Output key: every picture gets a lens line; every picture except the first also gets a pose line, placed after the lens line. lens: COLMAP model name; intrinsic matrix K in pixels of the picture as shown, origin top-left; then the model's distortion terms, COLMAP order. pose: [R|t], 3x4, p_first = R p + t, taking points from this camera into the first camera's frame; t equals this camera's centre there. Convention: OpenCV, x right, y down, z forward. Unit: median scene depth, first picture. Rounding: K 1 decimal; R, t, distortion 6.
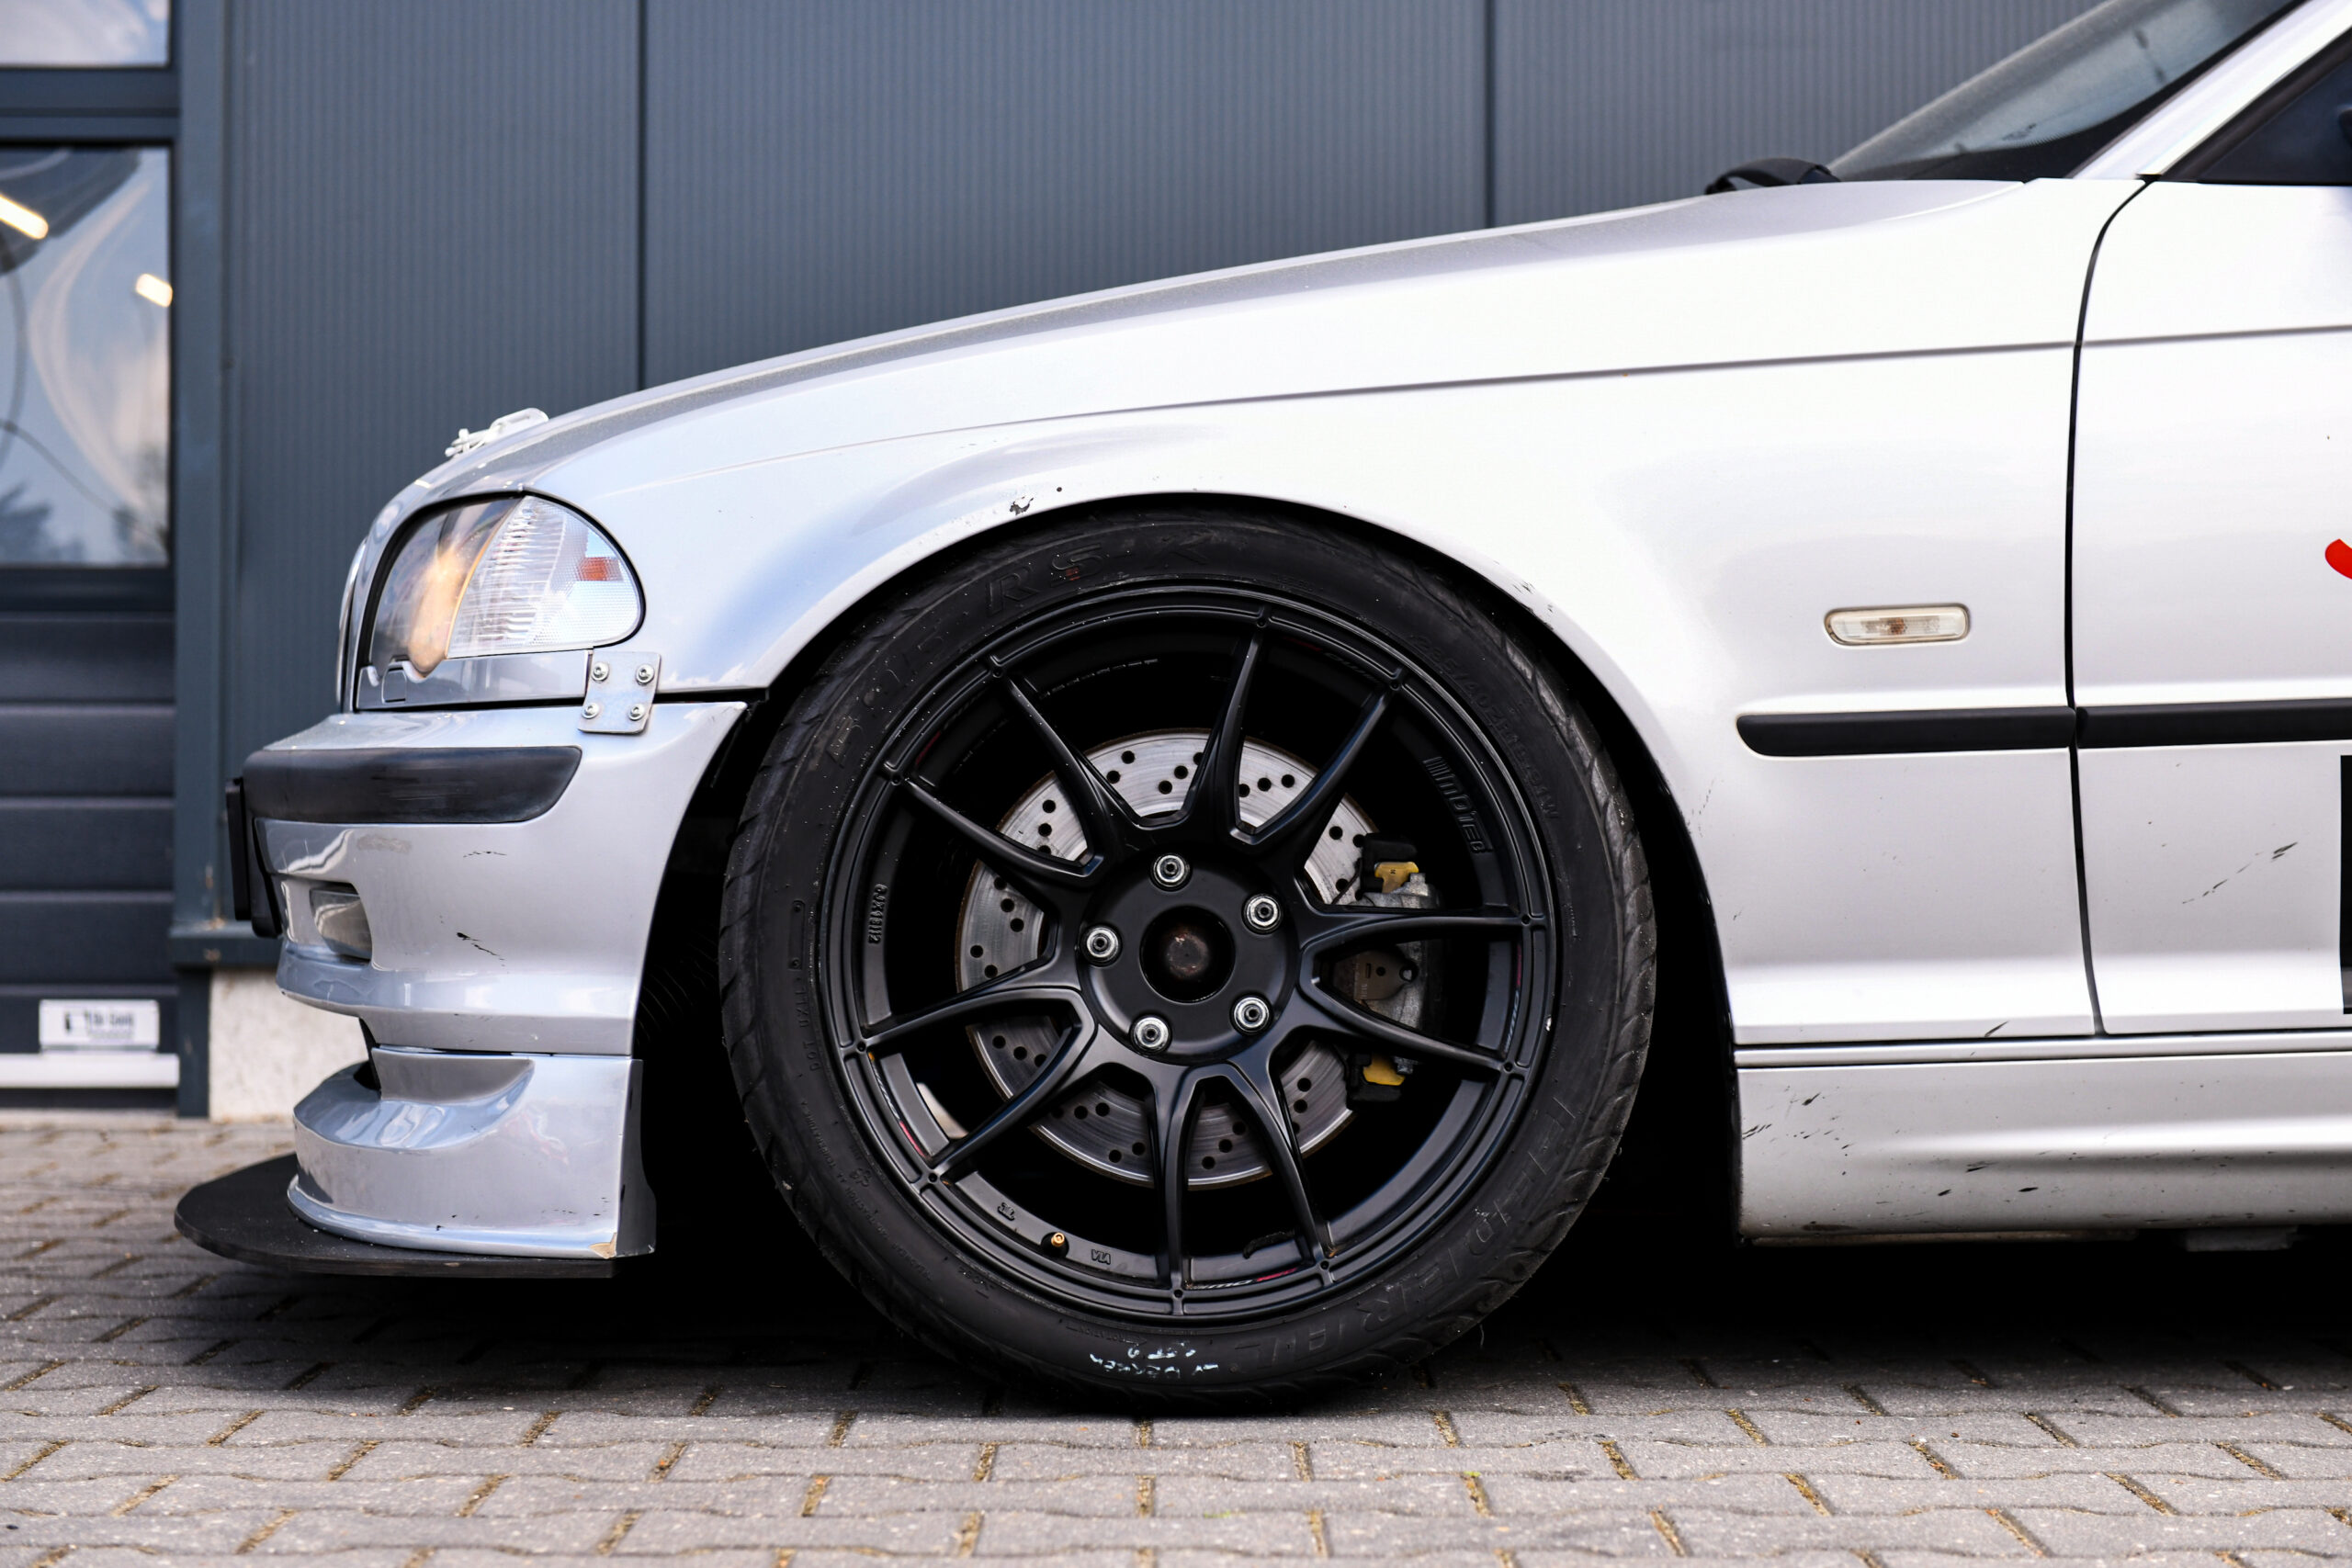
lens RADIAL K [[4855.8, 0, 1174.8], [0, 4855.8, 784.5], [0, 0, 1]] dist [-0.008339, 0.000000]
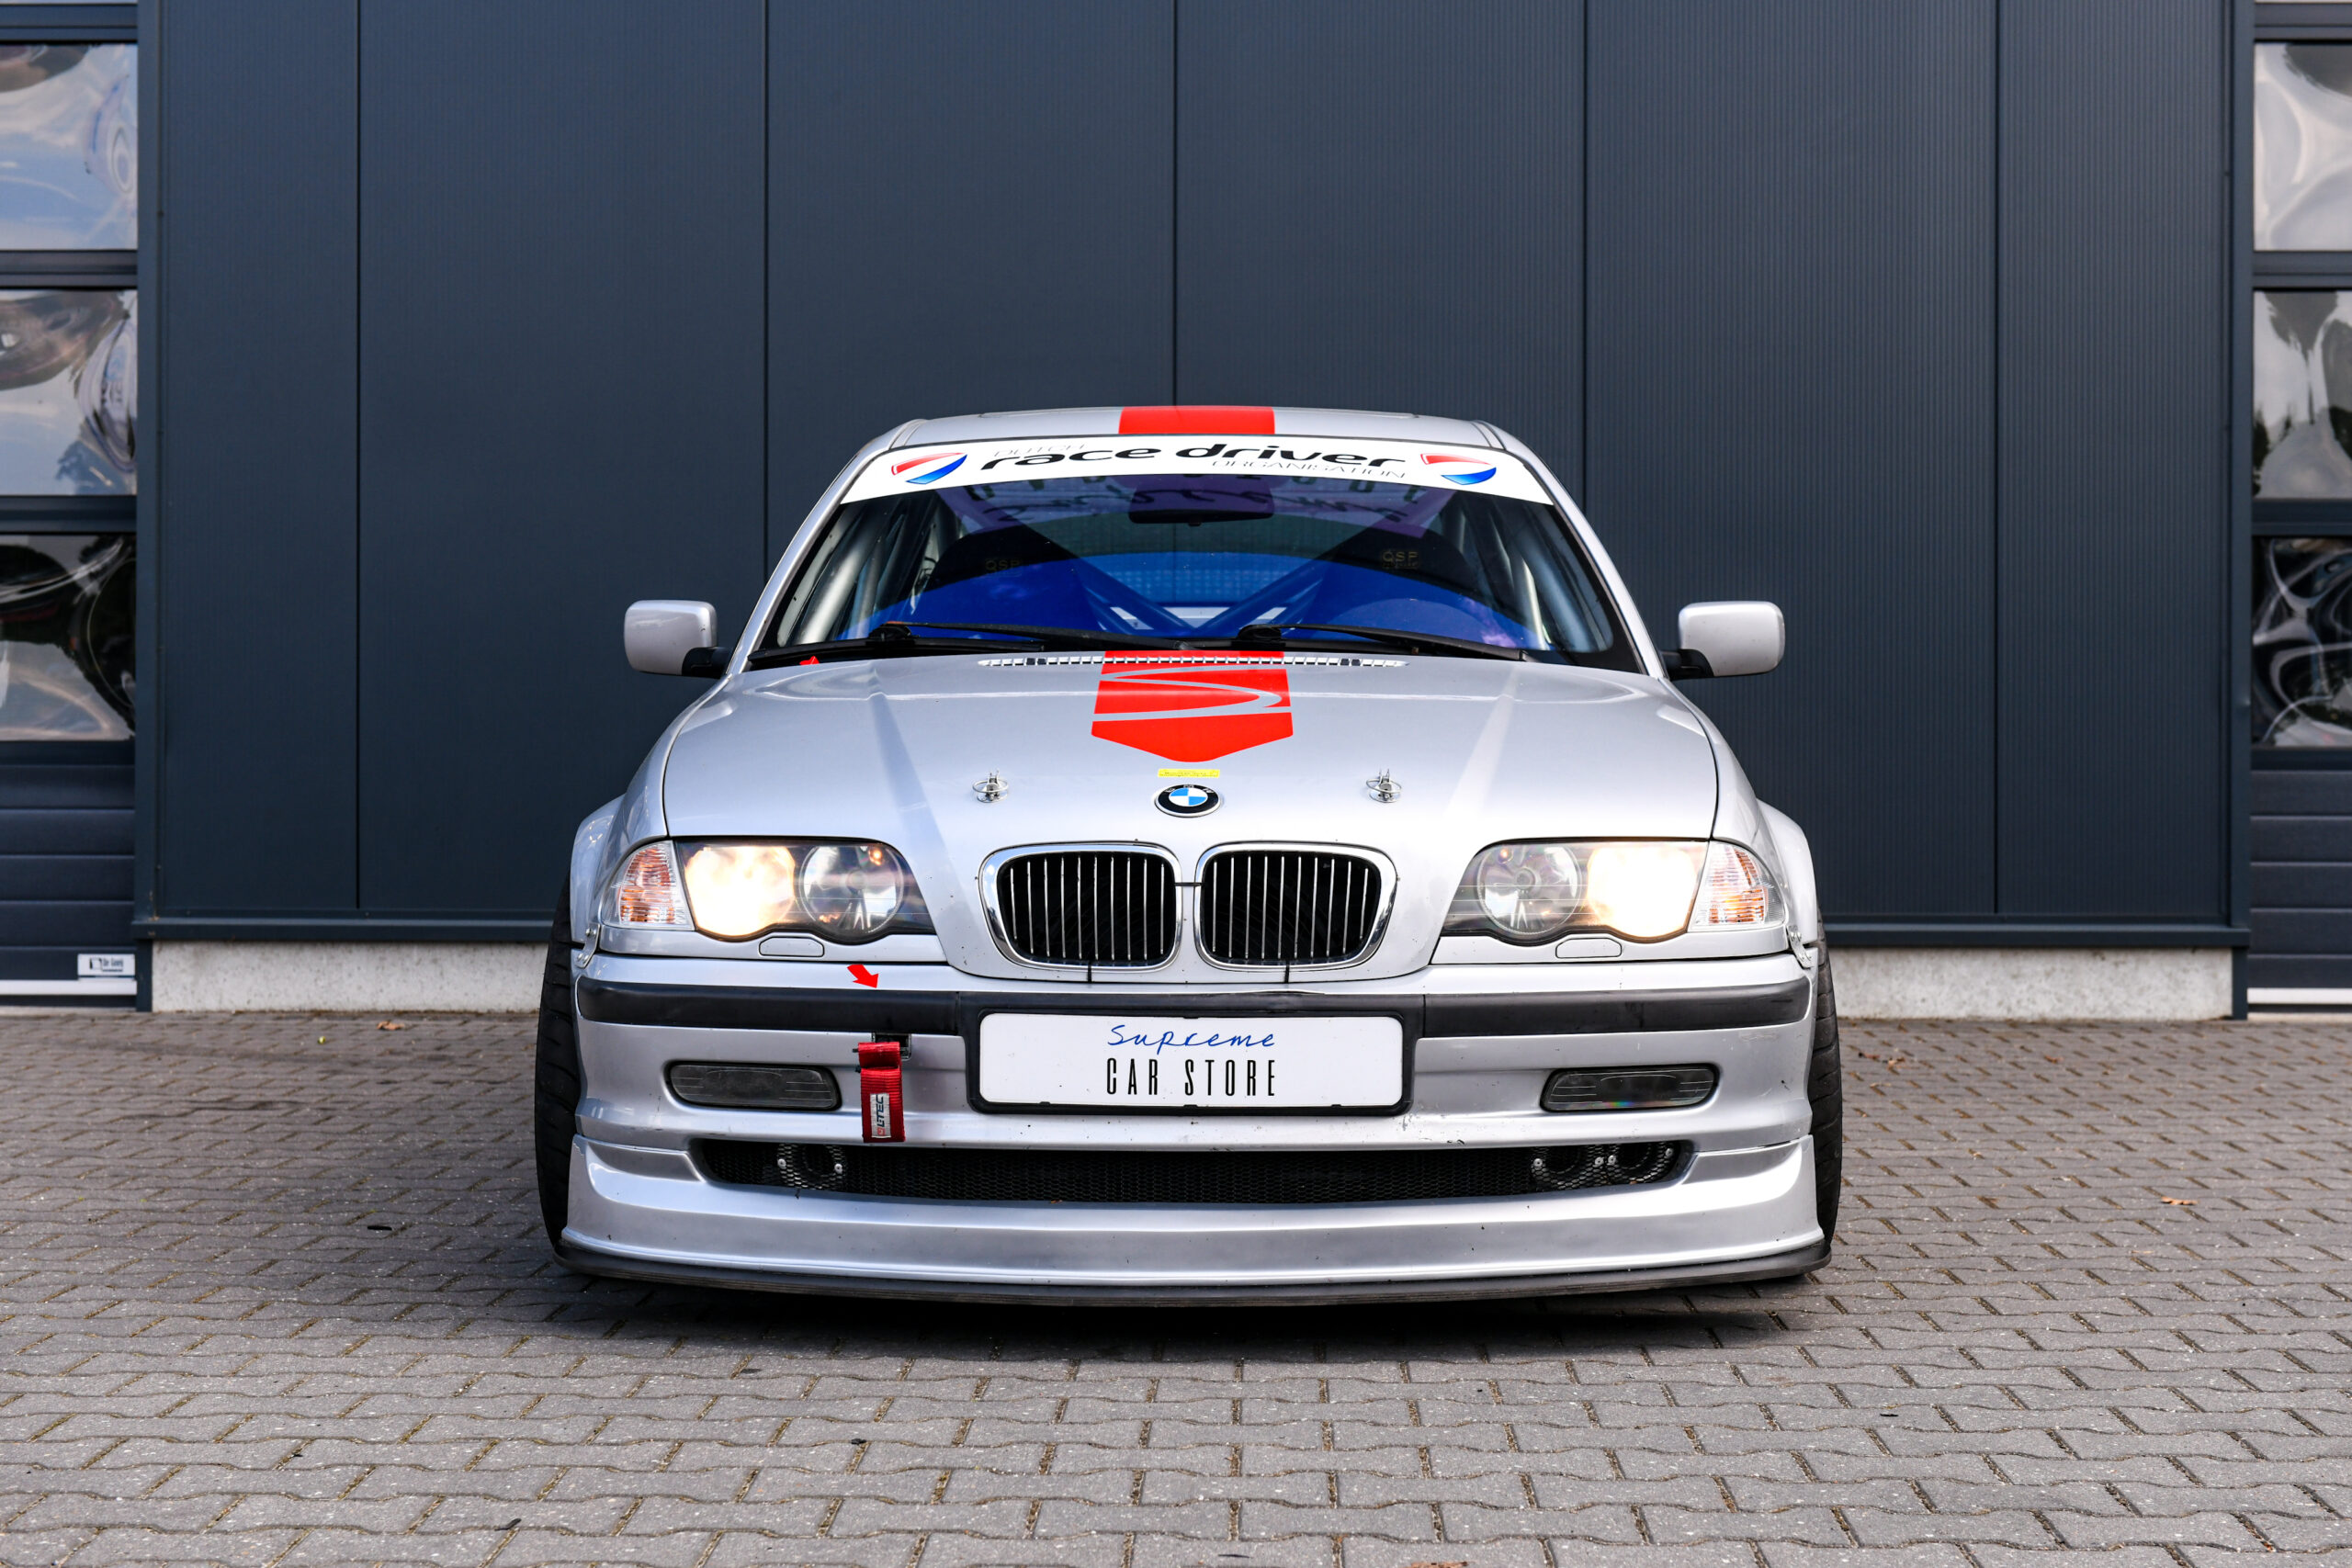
lens RADIAL K [[3910.9, 0, 1177.7], [0, 3910.9, 783.3], [0, 0, 1]] dist [0.003101, 0.000000]
pose [[0.999257, 0.002050, -0.038476, 0.543525], [-0.001332, 0.999825, 0.018679, -0.108796], [0.038508, -0.018614, 0.999085, -1.176580]]
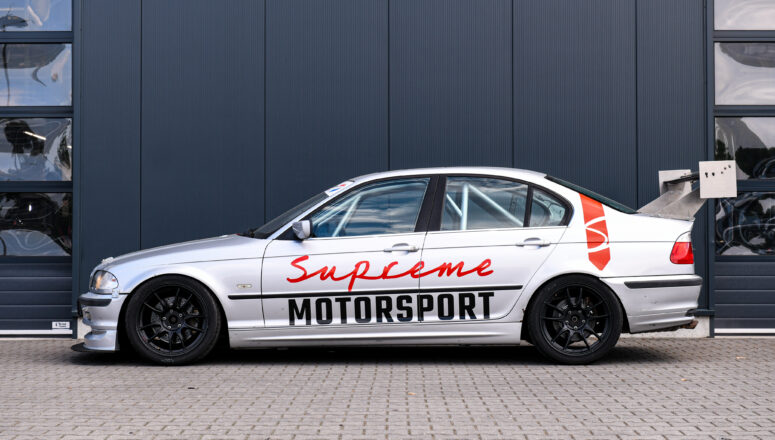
lens RADIAL K [[1609.3, 0, 387.6], [0, 1609.3, 220.7], [0, 0, 1]] dist [0.034372, 0.000000]
pose [[0.999895, -0.003035, -0.014135, 0.479673], [0.002894, 0.999946, -0.009986, -0.130775], [0.014164, 0.009944, 0.999850, -2.240349]]
